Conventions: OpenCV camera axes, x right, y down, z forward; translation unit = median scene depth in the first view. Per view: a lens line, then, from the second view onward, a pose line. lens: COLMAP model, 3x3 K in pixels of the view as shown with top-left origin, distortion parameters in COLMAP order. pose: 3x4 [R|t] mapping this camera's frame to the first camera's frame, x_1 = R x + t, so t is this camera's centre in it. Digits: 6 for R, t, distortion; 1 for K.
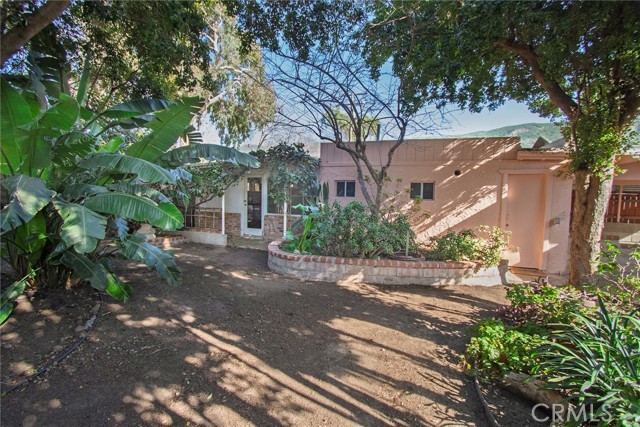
lens RADIAL K [[283.9, 0, 320.4], [0, 283.9, 208.4], [0, 0, 1]] dist [-0.017238, 0.000975]
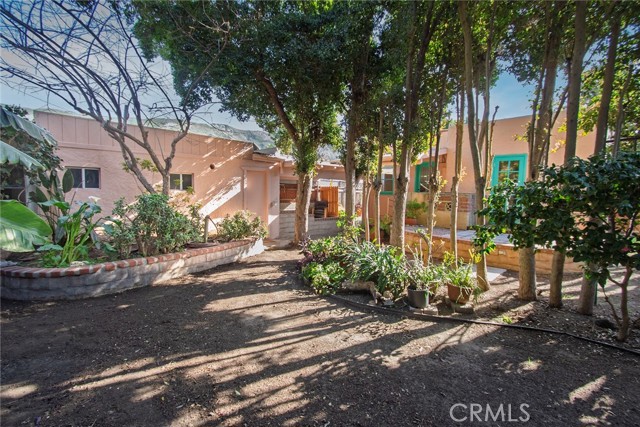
lens RADIAL K [[283.9, 0, 314.7], [0, 283.9, 215.3], [0, 0, 1]] dist [-0.017238, 0.000975]
pose [[0.482948, -0.086618, 0.871354, -0.522640], [0.032477, 0.996183, 0.081027, -0.013753], [-0.875046, -0.010833, 0.483918, 0.121416]]
